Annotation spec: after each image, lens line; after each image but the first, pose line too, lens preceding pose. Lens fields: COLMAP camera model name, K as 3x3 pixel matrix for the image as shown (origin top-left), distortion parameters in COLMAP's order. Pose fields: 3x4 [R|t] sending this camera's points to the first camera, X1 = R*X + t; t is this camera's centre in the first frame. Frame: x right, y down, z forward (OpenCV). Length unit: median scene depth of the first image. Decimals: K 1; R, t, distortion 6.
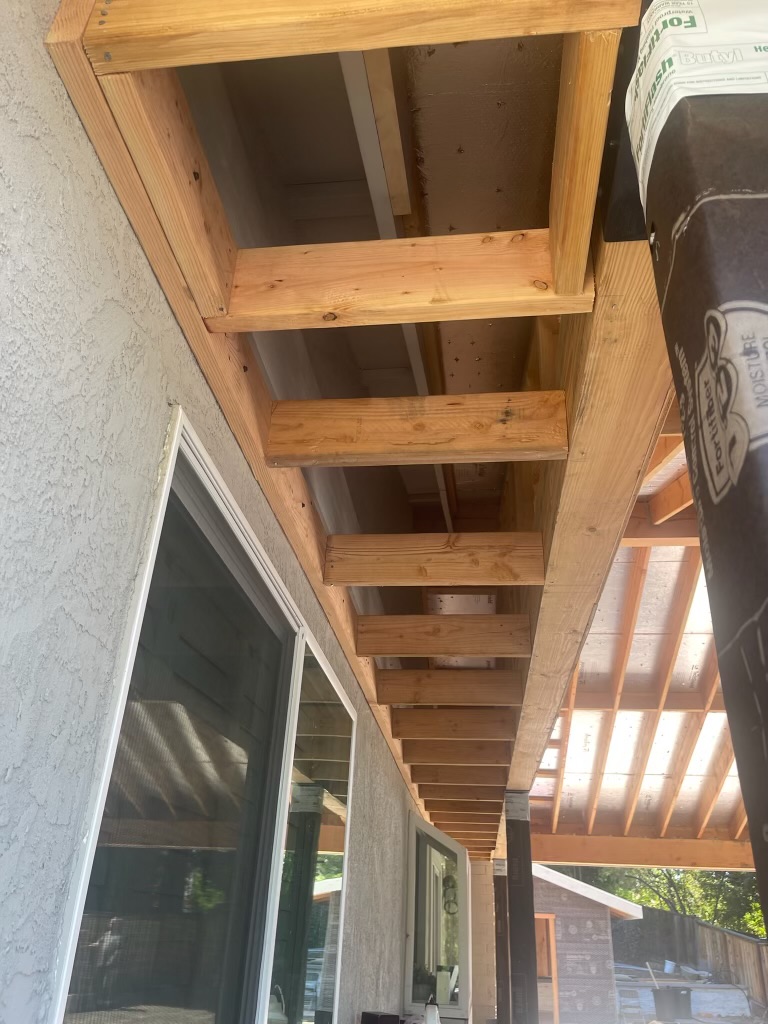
lens RADIAL K [[771.6, 0, 383.8], [0, 771.6, 515.6], [0, 0, 1]] dist [0.068669, -0.097988]
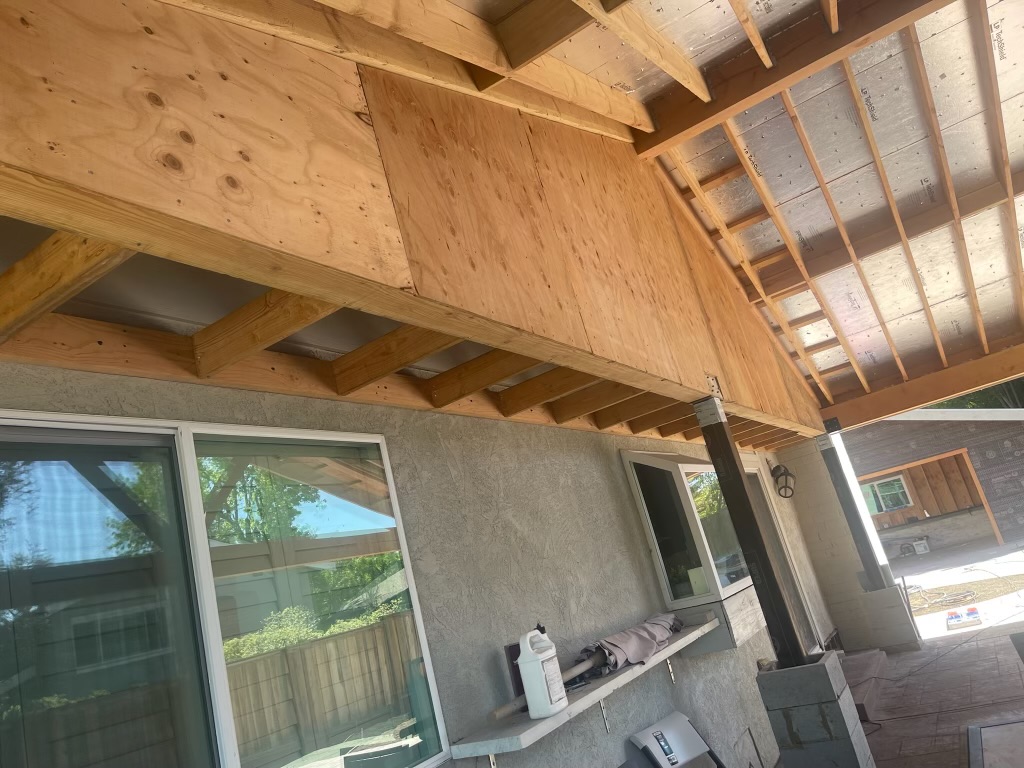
lens RADIAL K [[771.6, 0, 512.7], [0, 771.6, 384.1], [0, 0, 1]] dist [0.068669, -0.097988]
pose [[0.870032, -0.365273, -0.331088, 0.159657], [0.440870, 0.877027, 0.190939, 0.018026], [0.220628, -0.312090, 0.924079, 0.008542]]
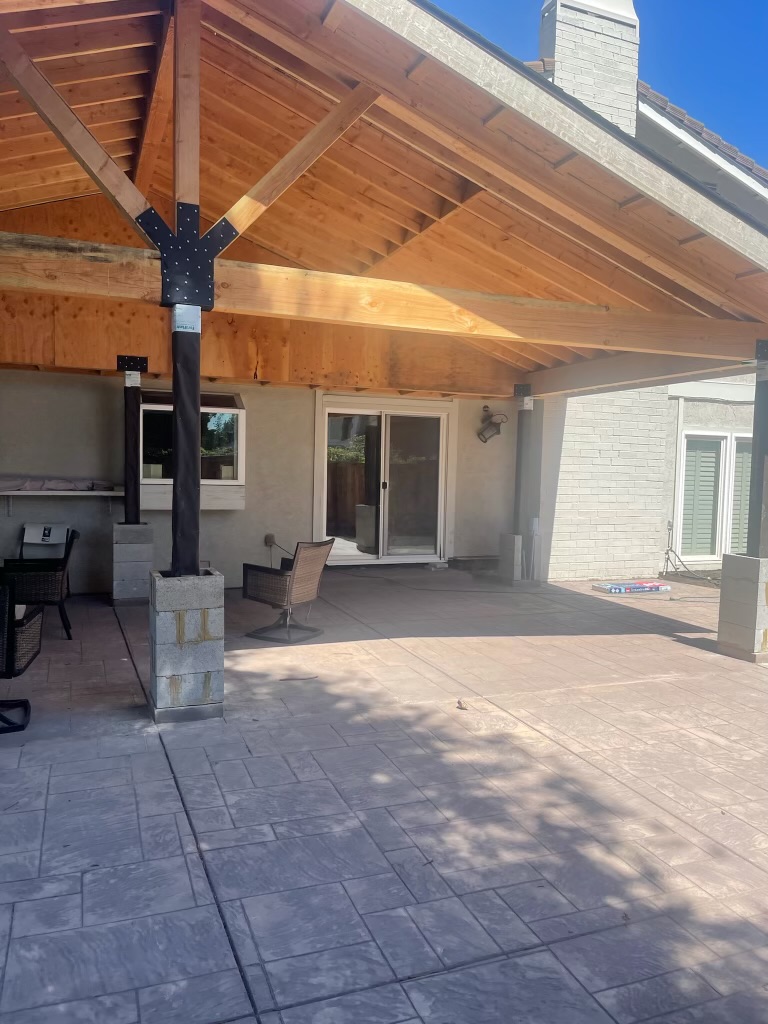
lens RADIAL K [[772.2, 0, 383.4], [0, 772.2, 514.7], [0, 0, 1]] dist [0.076345, -0.098948]
pose [[0.469071, 0.024816, -0.882812, 1.052046], [0.411619, 0.878253, 0.243397, 0.241903], [0.781372, -0.477552, 0.401748, 0.325507]]
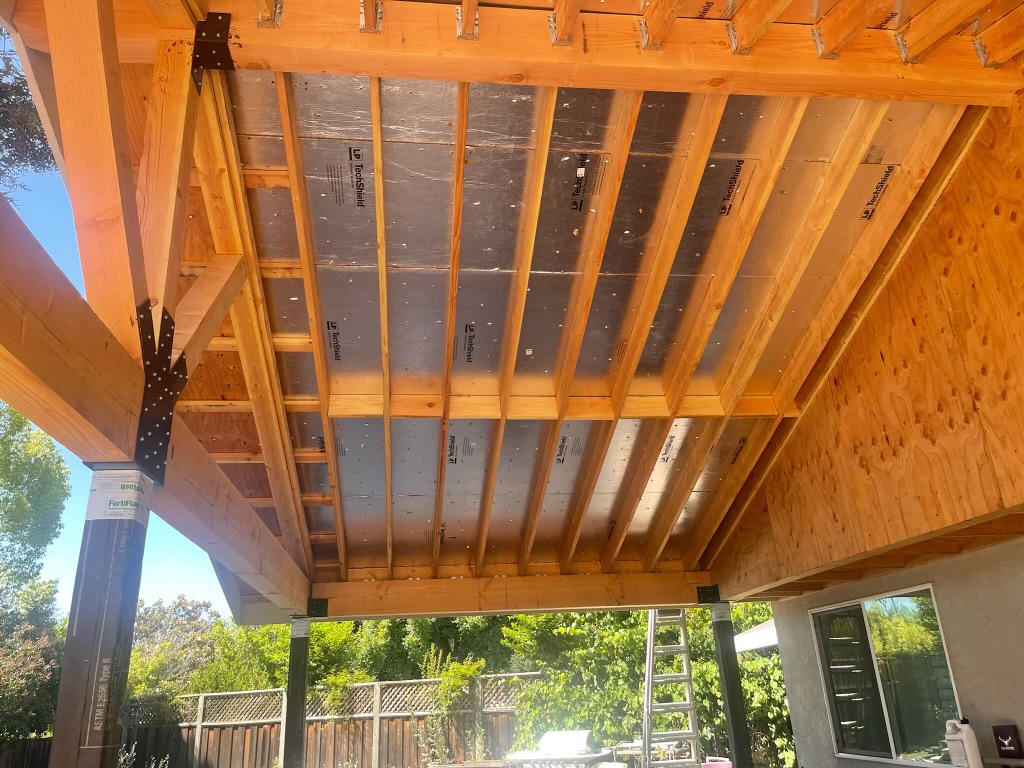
lens RADIAL K [[771.6, 0, 512.7], [0, 771.6, 384.1], [0, 0, 1]] dist [0.068669, -0.097988]
pose [[-0.972914, -0.081435, -0.216347, 0.446463], [0.115450, 0.639650, -0.759947, 0.401163], [0.200272, -0.764341, -0.612923, 0.725939]]
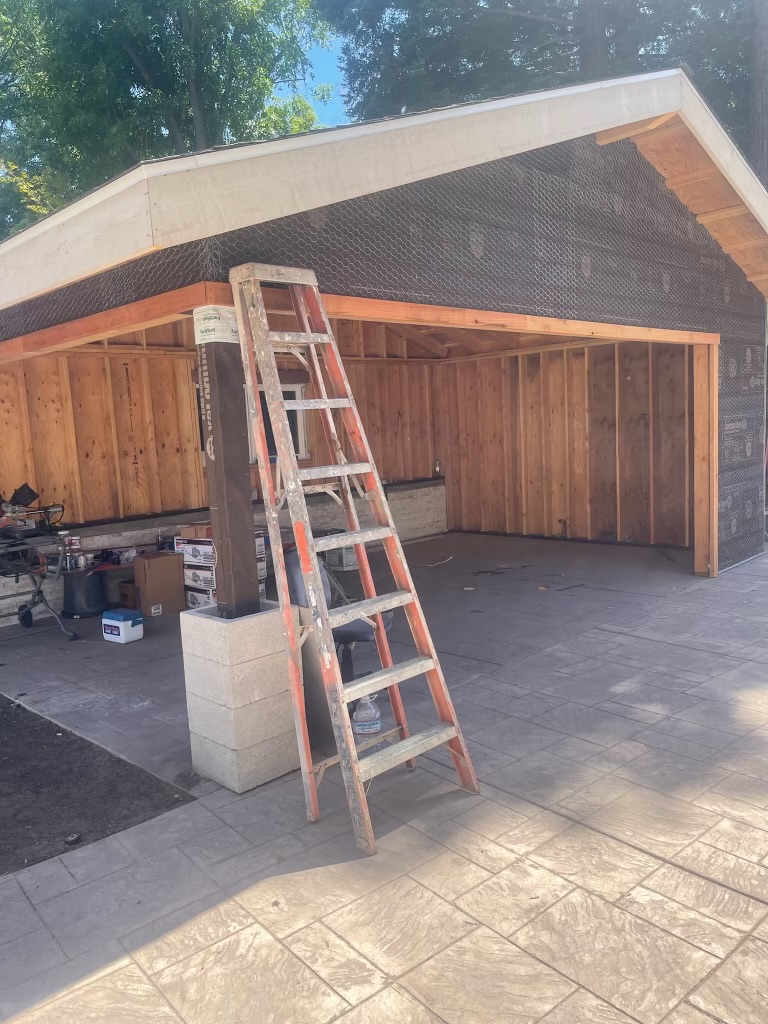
lens RADIAL K [[771.6, 0, 383.8], [0, 771.6, 515.6], [0, 0, 1]] dist [0.068669, -0.097988]
pose [[0.690293, -0.160246, 0.705561, -0.376335], [-0.268353, 0.848907, 0.455349, 0.923955], [-0.671924, -0.503664, 0.542992, 1.734527]]
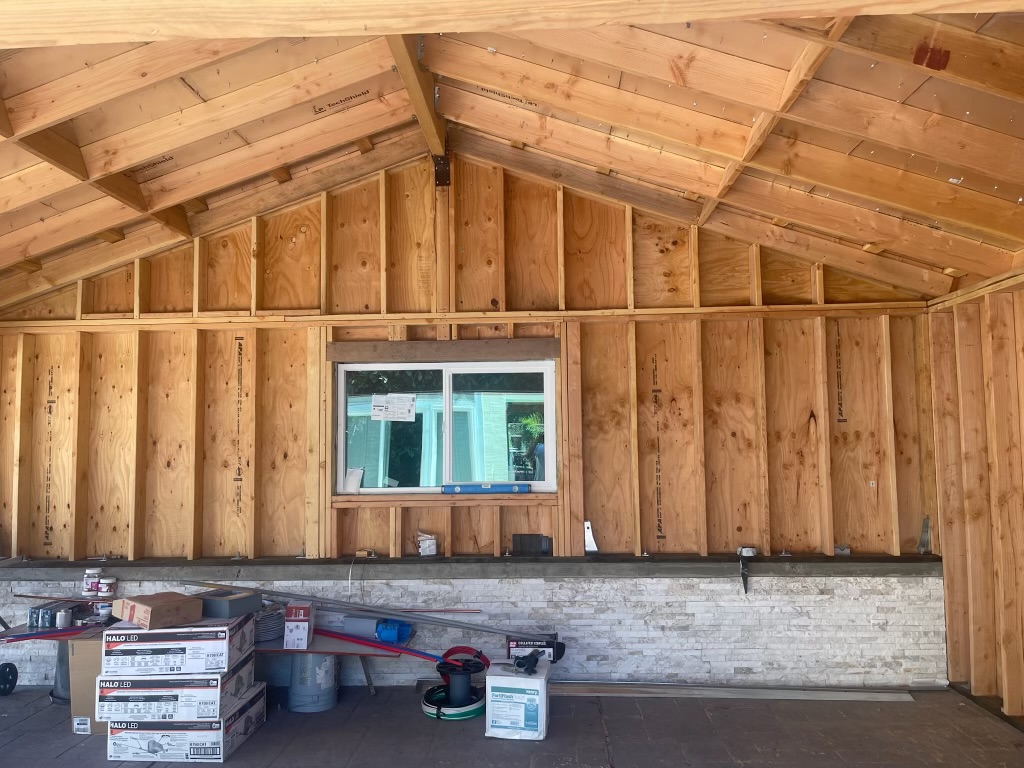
lens RADIAL K [[769.4, 0, 513.4], [0, 769.4, 390.2], [0, 0, 1]] dist [0.069843, -0.094409]
pose [[0.998322, -0.052998, -0.023350, 0.290229], [0.057909, 0.908881, 0.413016, 1.051394], [-0.000667, -0.413675, 0.910424, 1.913402]]
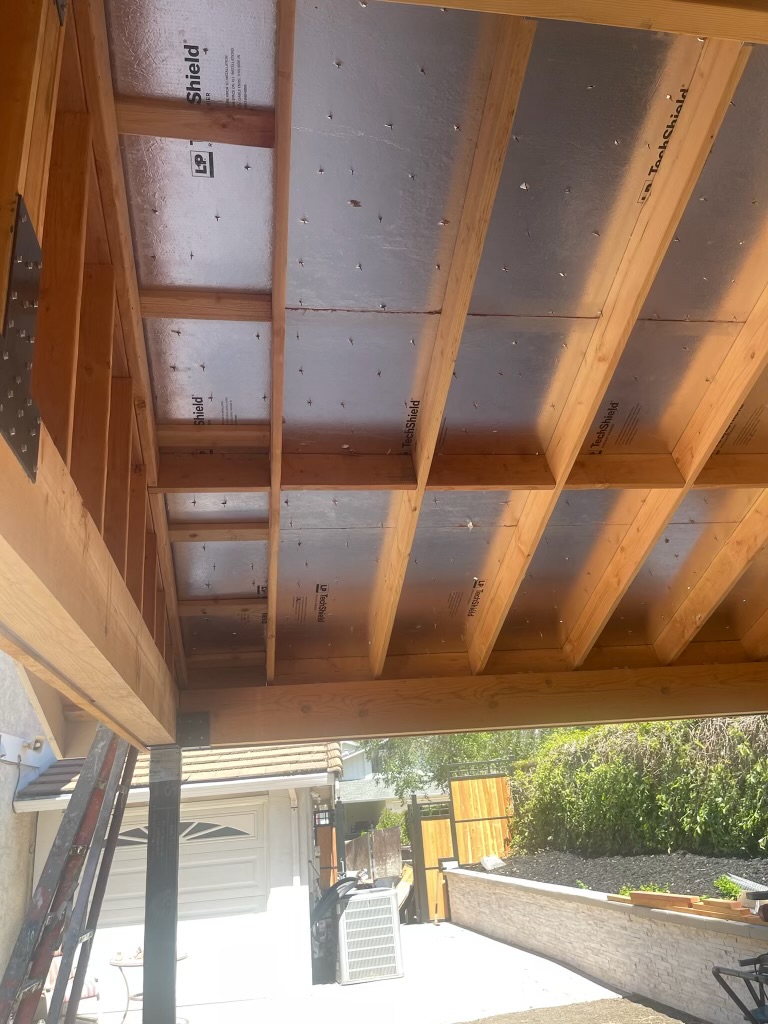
lens RADIAL K [[771.6, 0, 383.8], [0, 771.6, 515.6], [0, 0, 1]] dist [0.068669, -0.097988]
pose [[0.161735, -0.407176, -0.898916, 0.349043], [0.535447, 0.801369, -0.266652, 1.117497], [0.828938, -0.438195, 0.347631, 2.061625]]
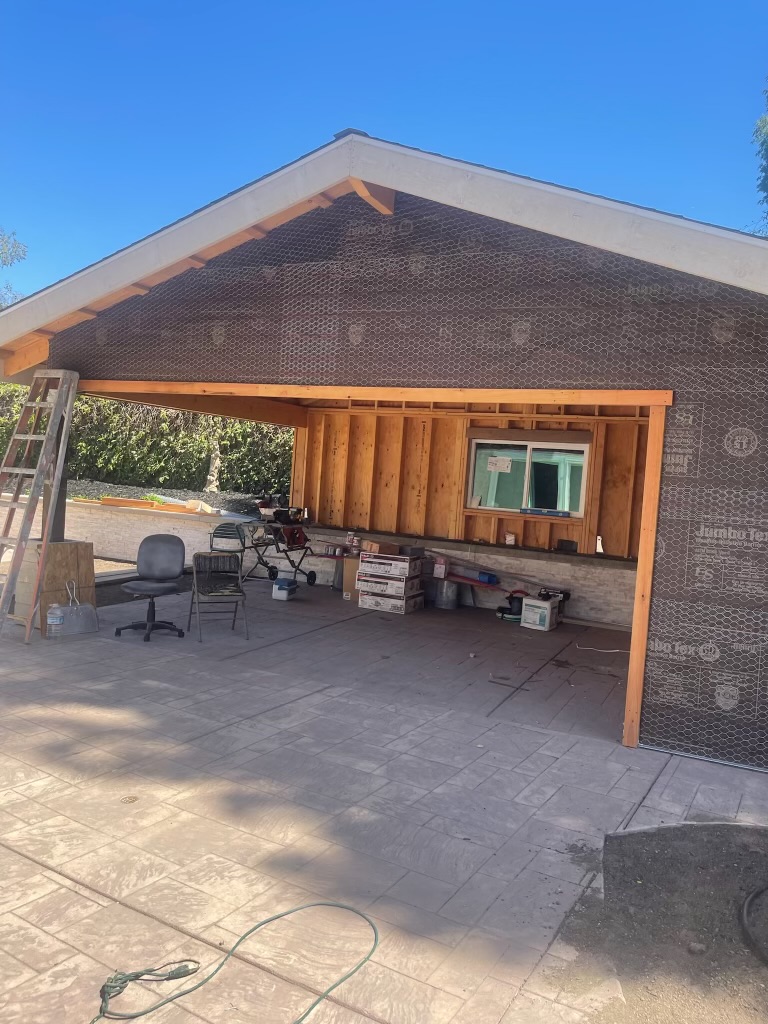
lens RADIAL K [[765.0, 0, 387.7], [0, 765.0, 514.4], [0, 0, 1]] dist [0.064278, -0.092977]
pose [[0.911543, 0.047511, -0.408451, 0.486363], [0.163420, 0.869637, 0.465861, 0.833357], [0.377337, -0.491401, 0.784947, 1.501429]]
